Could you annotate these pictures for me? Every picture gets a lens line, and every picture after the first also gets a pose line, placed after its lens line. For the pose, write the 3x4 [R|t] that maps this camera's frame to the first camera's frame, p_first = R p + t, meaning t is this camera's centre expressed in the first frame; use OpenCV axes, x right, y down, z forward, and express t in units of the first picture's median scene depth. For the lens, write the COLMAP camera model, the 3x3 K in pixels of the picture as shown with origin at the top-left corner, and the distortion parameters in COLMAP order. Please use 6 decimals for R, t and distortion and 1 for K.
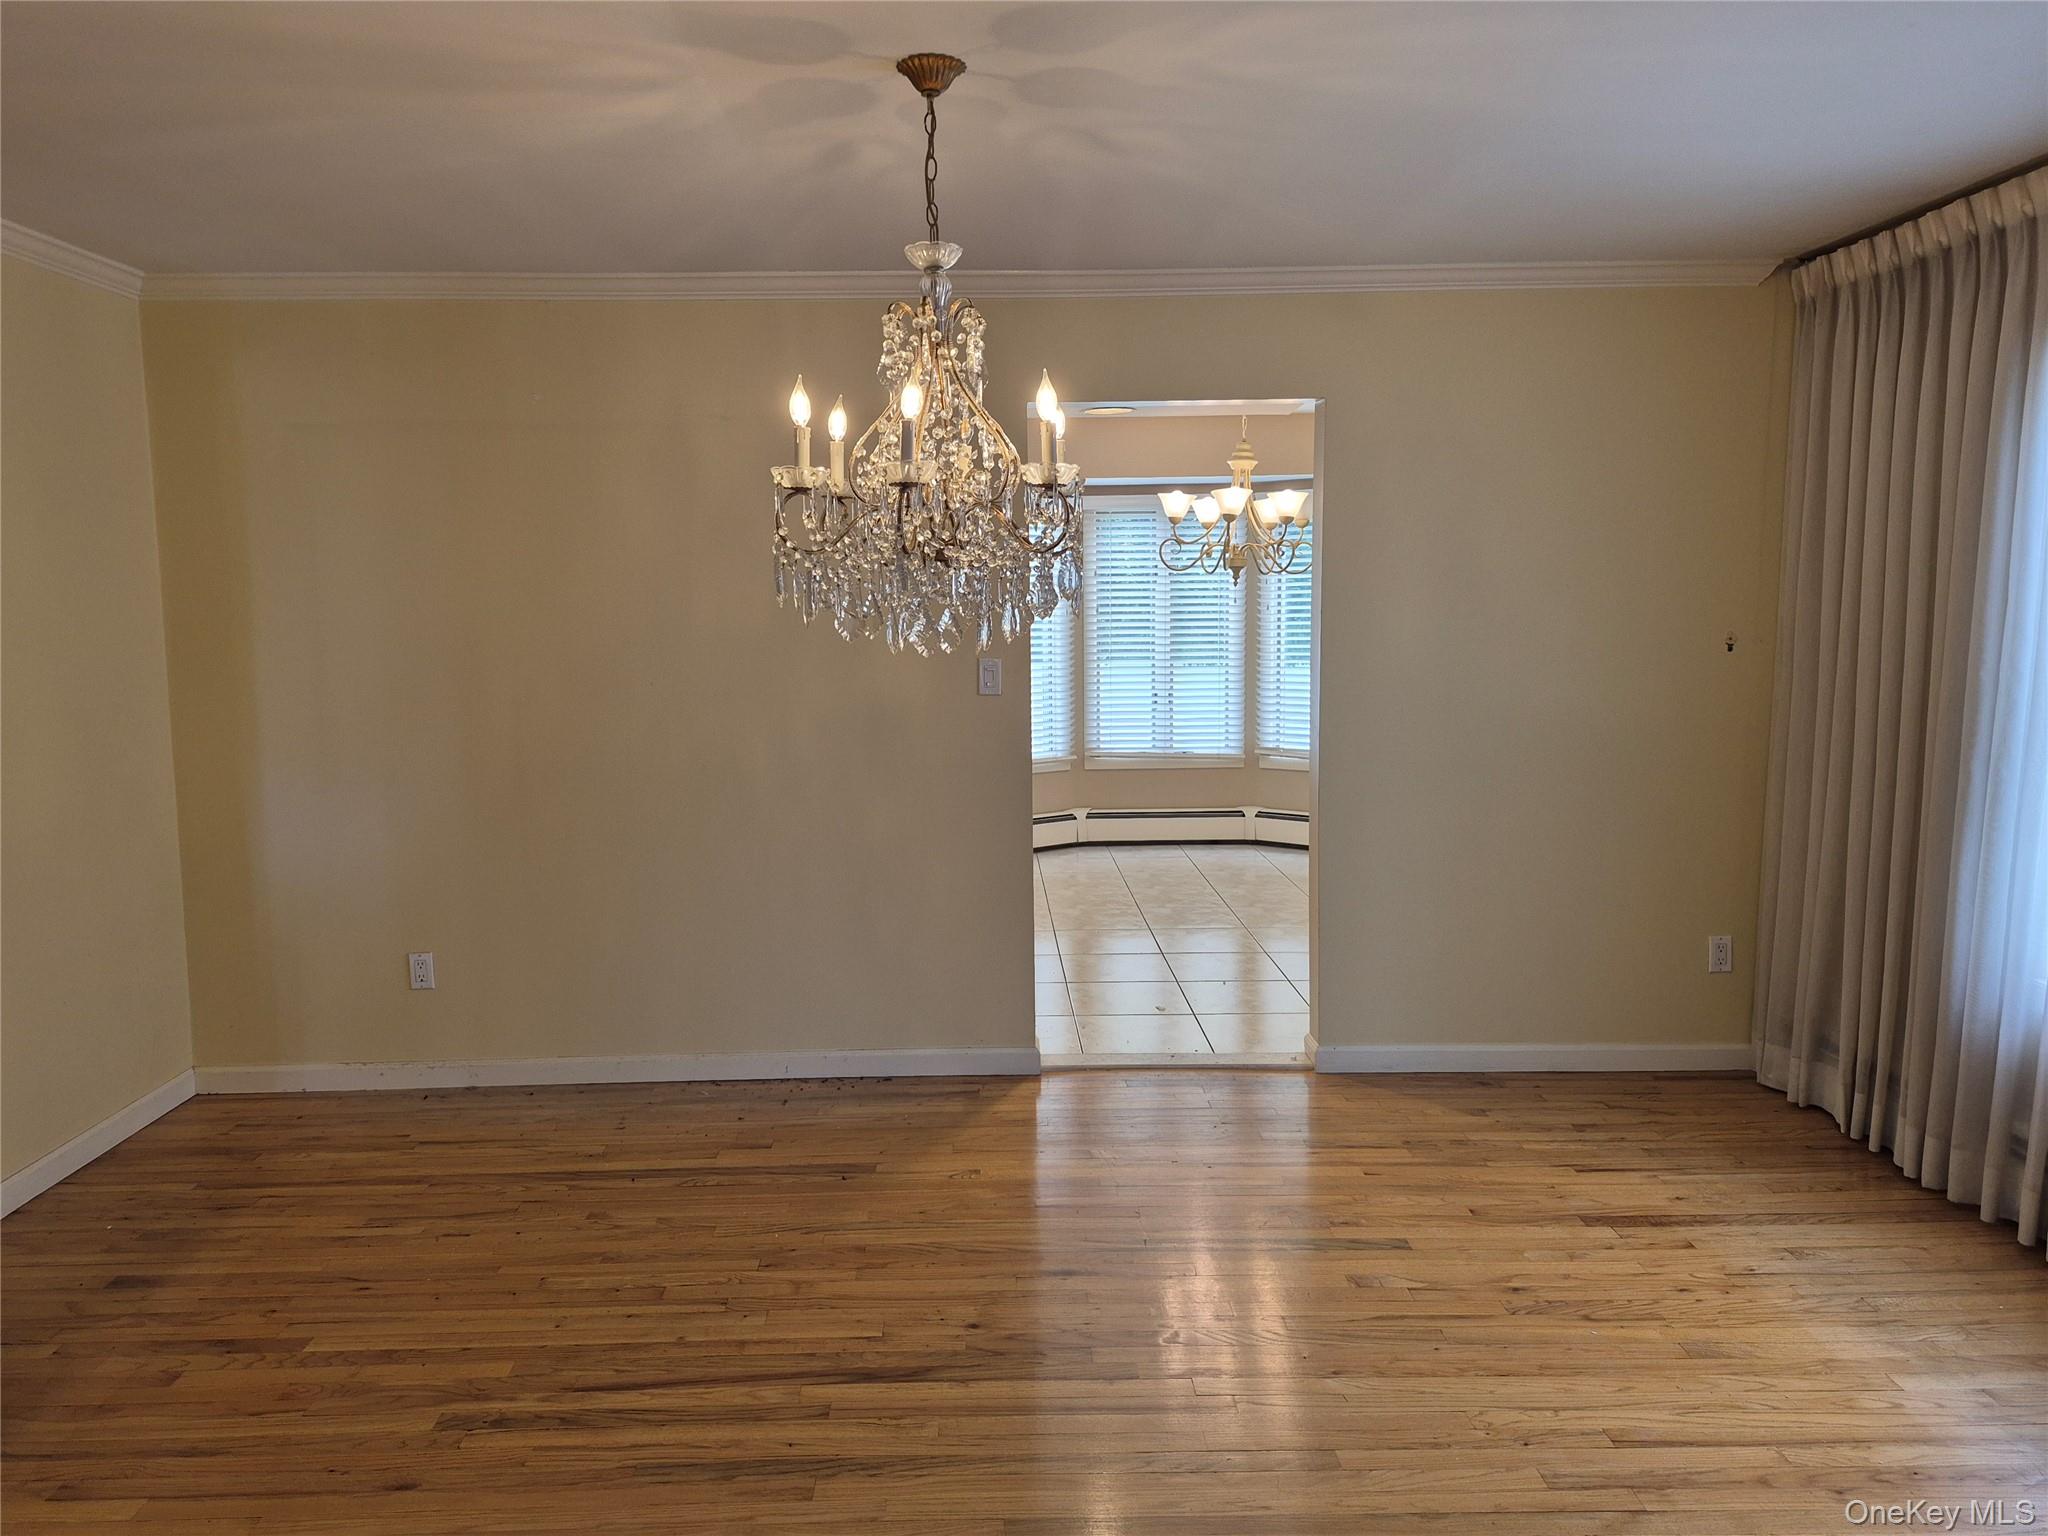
lens RADIAL K [[1422.7, 0, 1021.2], [0, 1422.7, 771.5], [0, 0, 1]] dist [0.077959, -0.080709]
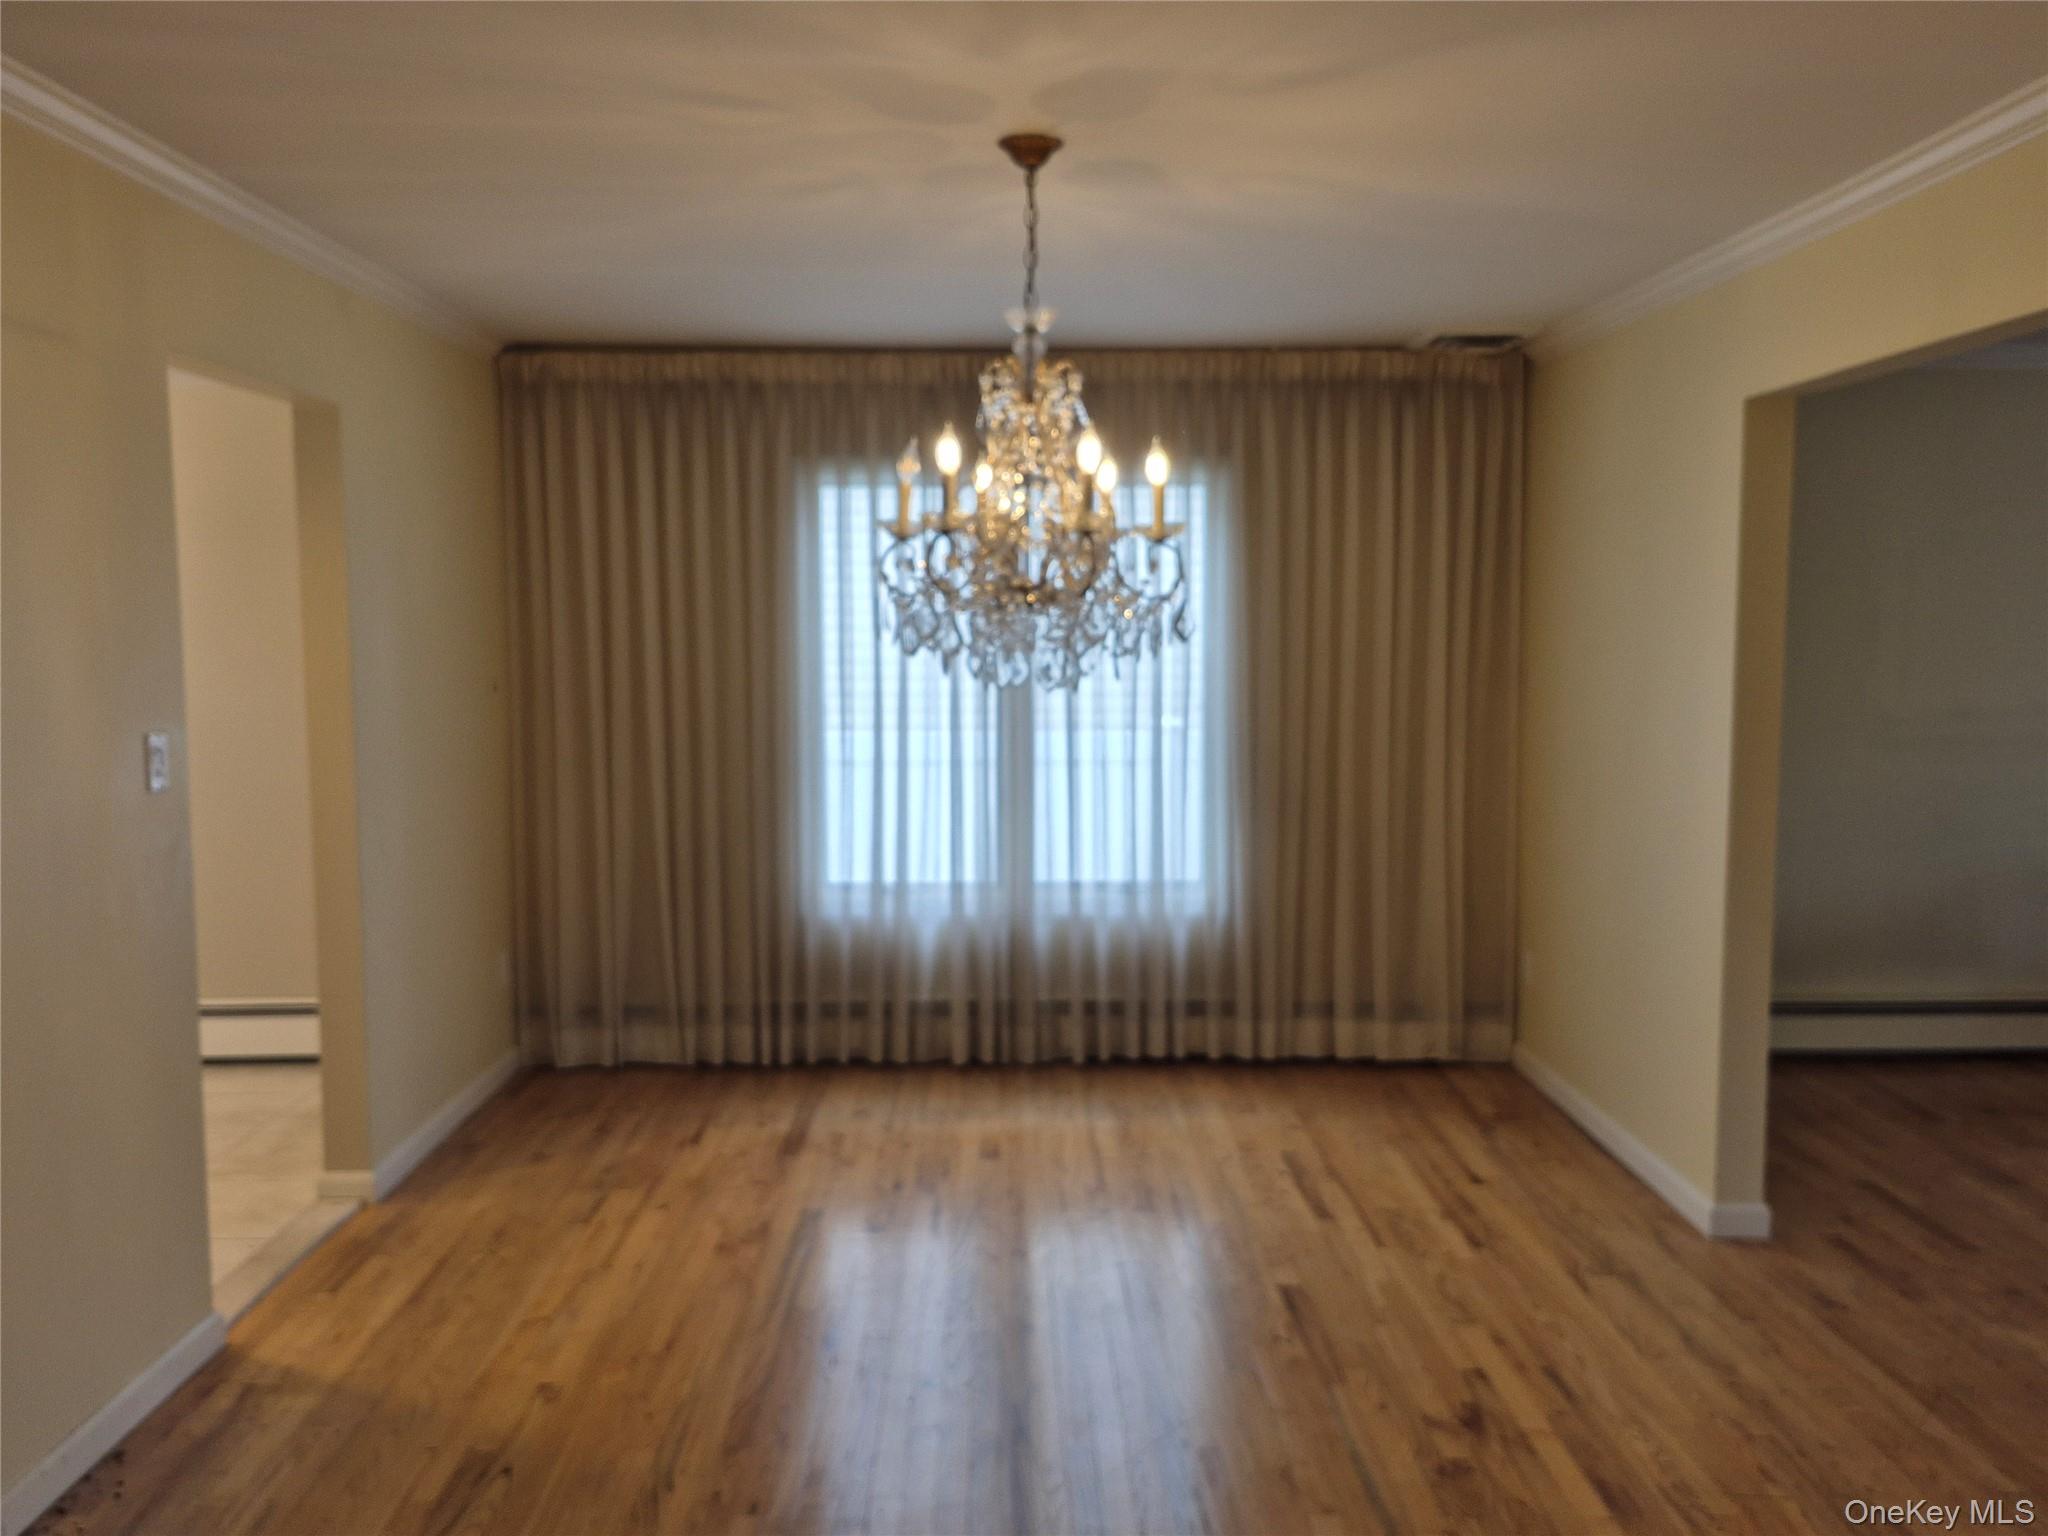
lens RADIAL K [[1641.7, 0, 1021.1], [0, 1641.7, 768.3], [0, 0, 1]] dist [0.003249, 0.002110]
pose [[0.024221, -0.083546, 0.996210, -0.857020], [0.133743, 0.987815, 0.079590, -0.081230], [-0.990720, 0.131309, 0.035099, 0.657377]]
